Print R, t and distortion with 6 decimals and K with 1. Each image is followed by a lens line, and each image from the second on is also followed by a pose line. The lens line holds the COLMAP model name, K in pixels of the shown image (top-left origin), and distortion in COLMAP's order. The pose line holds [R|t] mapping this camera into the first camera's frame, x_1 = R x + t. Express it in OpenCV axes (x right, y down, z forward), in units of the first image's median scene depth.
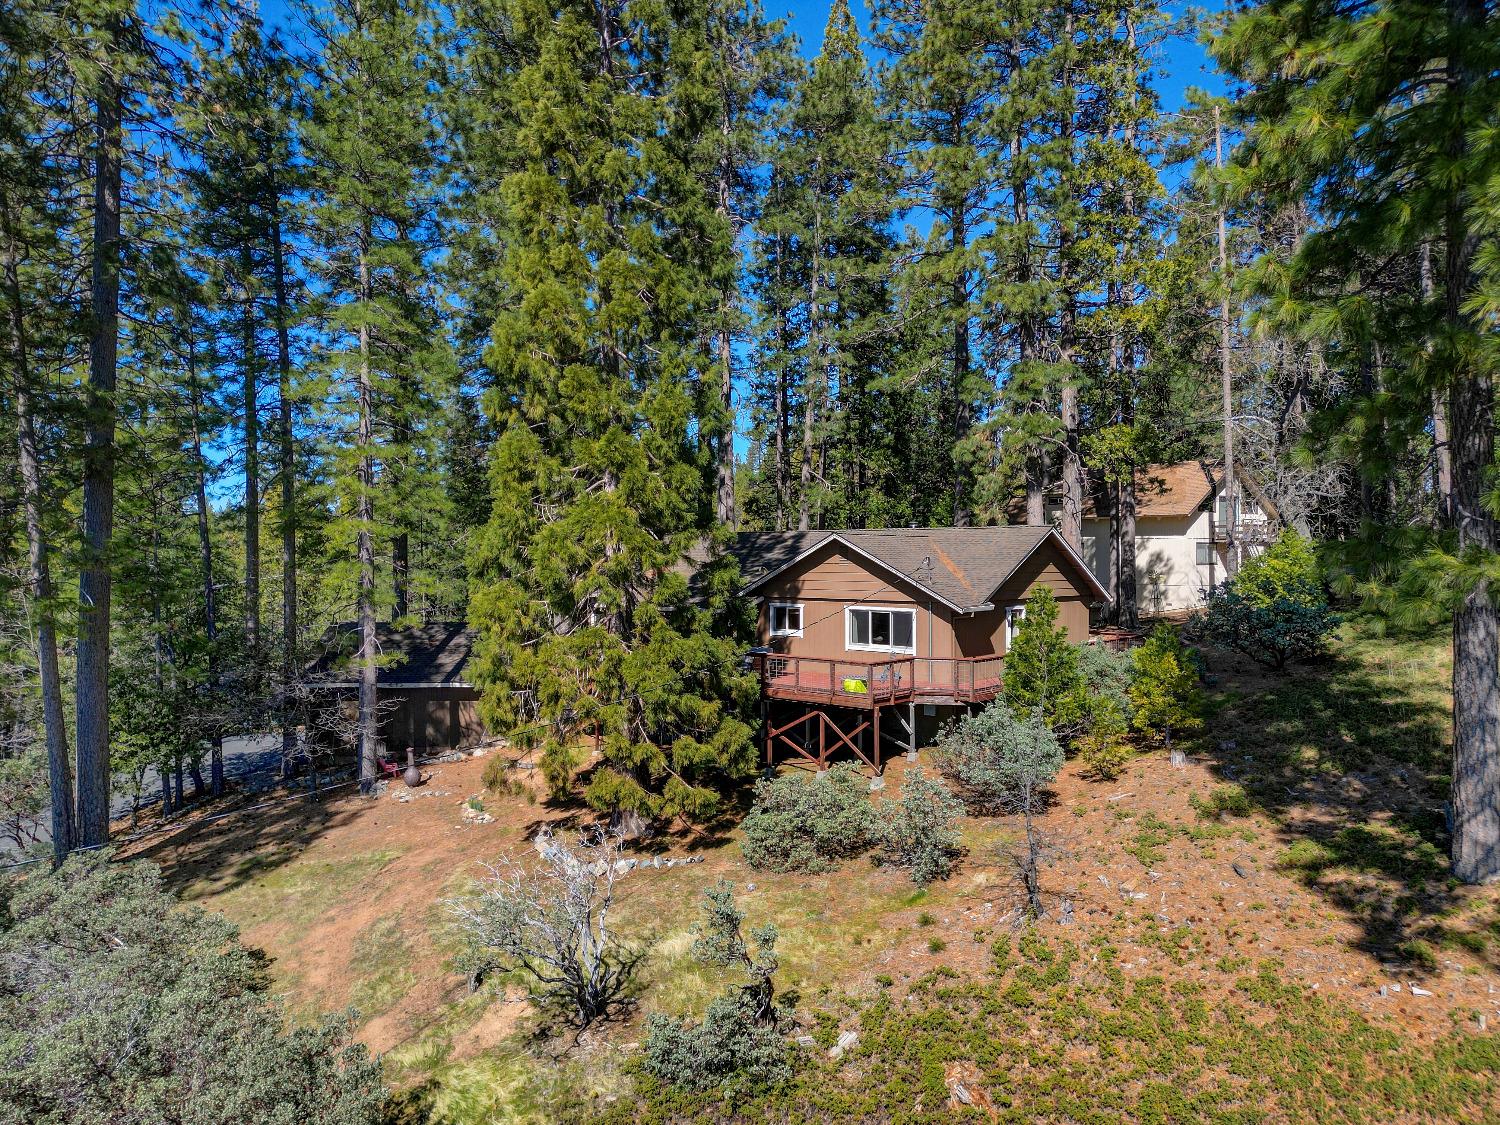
lens RADIAL K [[1049.0, 0, 750.0], [0, 1049.0, 562.5], [0, 0, 1]] dist [0.036905, -0.000963]
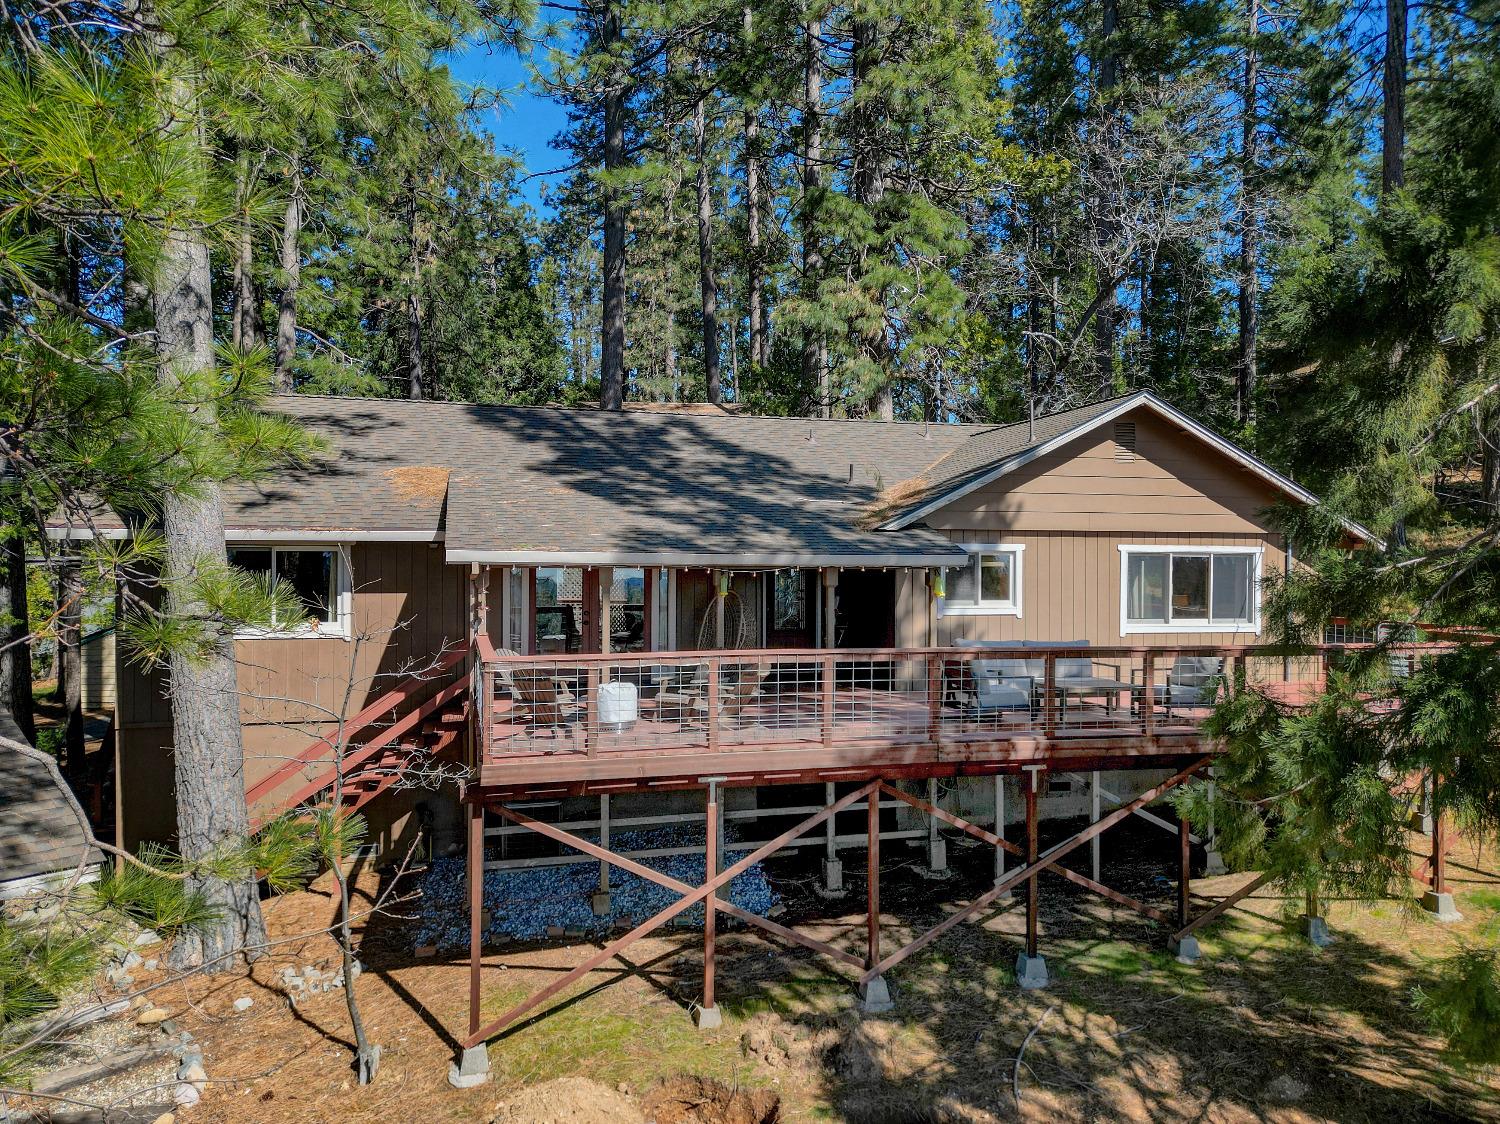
lens RADIAL K [[1066.8, 0, 750.0], [0, 1066.8, 562.0], [0, 0, 1]] dist [0.002360, -0.000418]
pose [[0.596942, 0.007991, 0.802244, -0.443186], [0.002839, 0.999923, -0.012073, 0.058038], [-0.802279, 0.009485, 0.596874, 0.890262]]
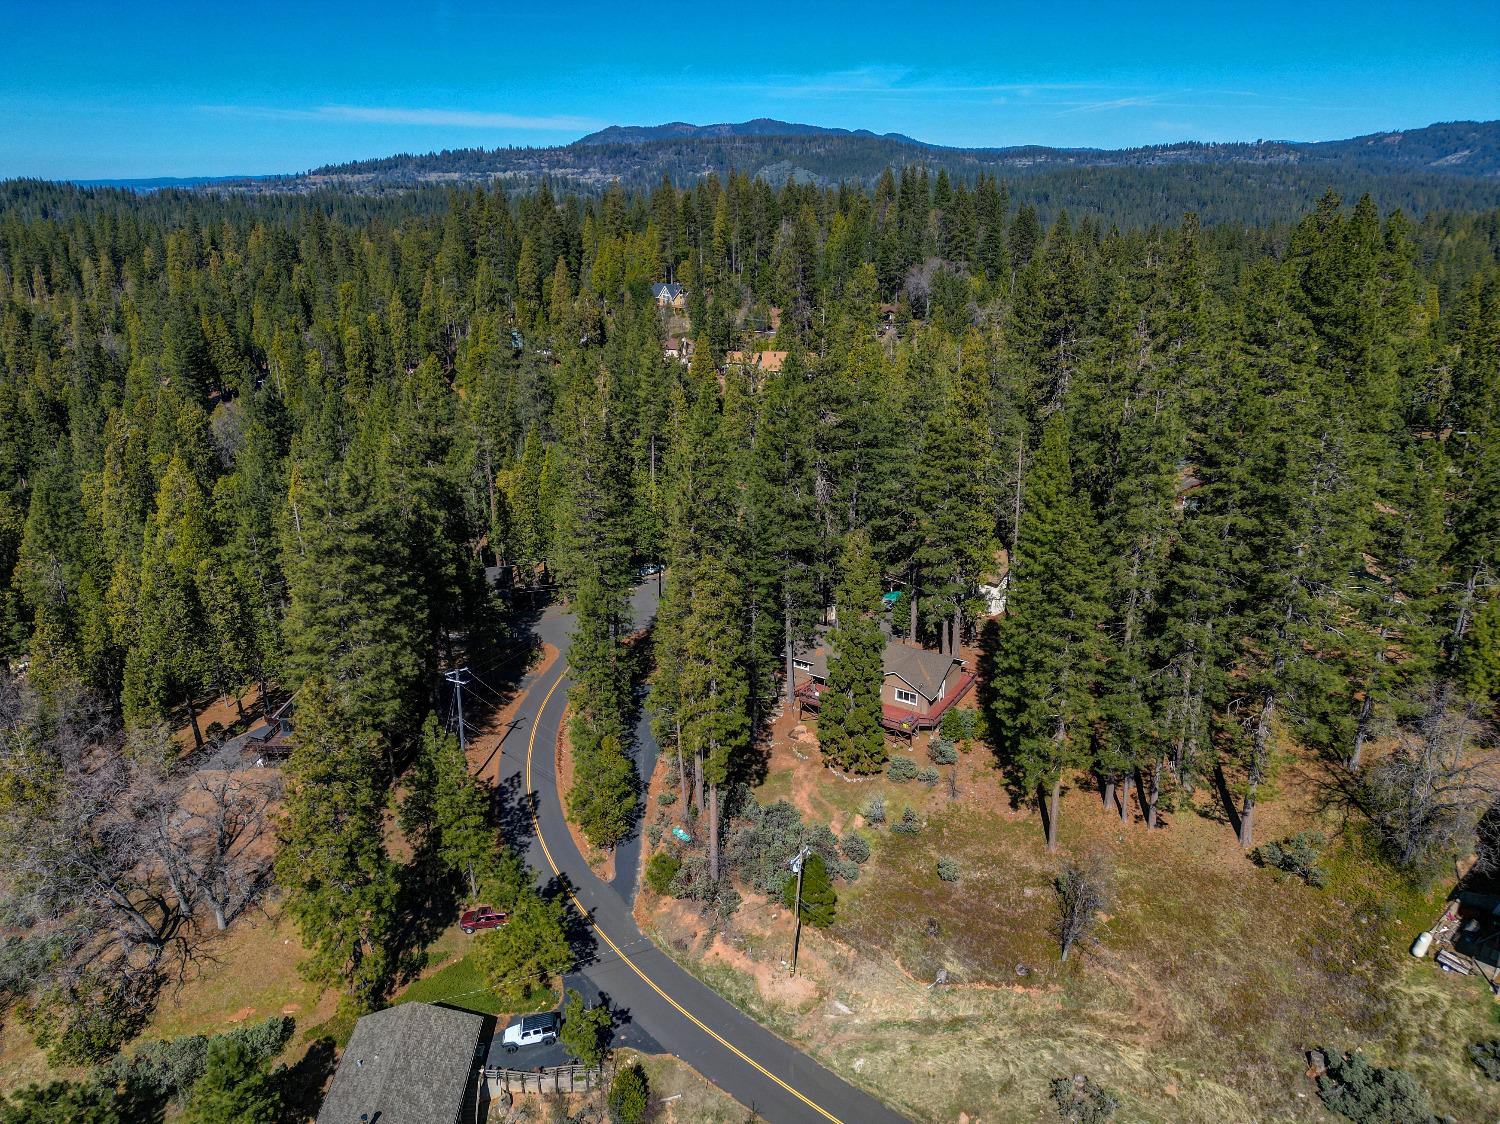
lens RADIAL K [[1066.8, 0, 750.0], [0, 1066.8, 562.0], [0, 0, 1]] dist [0.002360, -0.000418]
pose [[0.990289, -0.030702, 0.135588, -0.856373], [-0.010251, 0.956527, 0.291462, -1.396441], [-0.138642, -0.290022, 0.946924, -2.127362]]
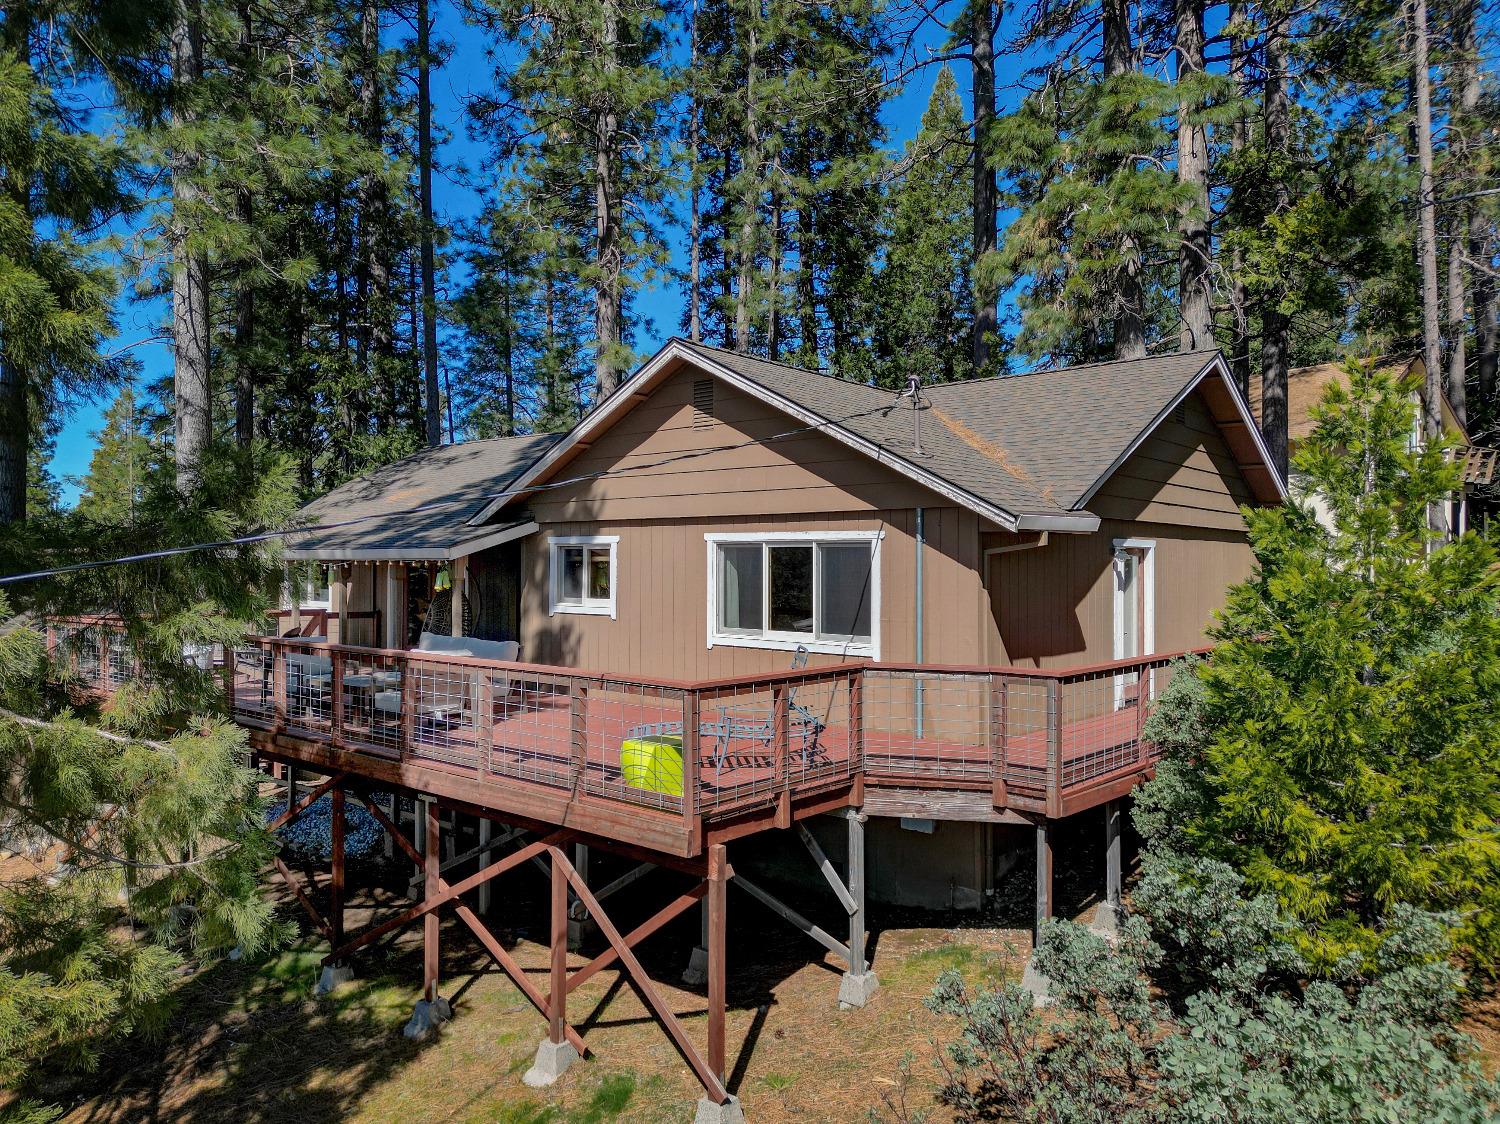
lens RADIAL K [[1066.8, 0, 750.0], [0, 1066.8, 562.0], [0, 0, 1]] dist [0.002360, -0.000418]
pose [[0.999972, 0.001490, -0.007388, 0.116509], [-0.001528, 0.999985, -0.005201, 0.057111], [0.007380, 0.005212, 0.999959, 0.636528]]
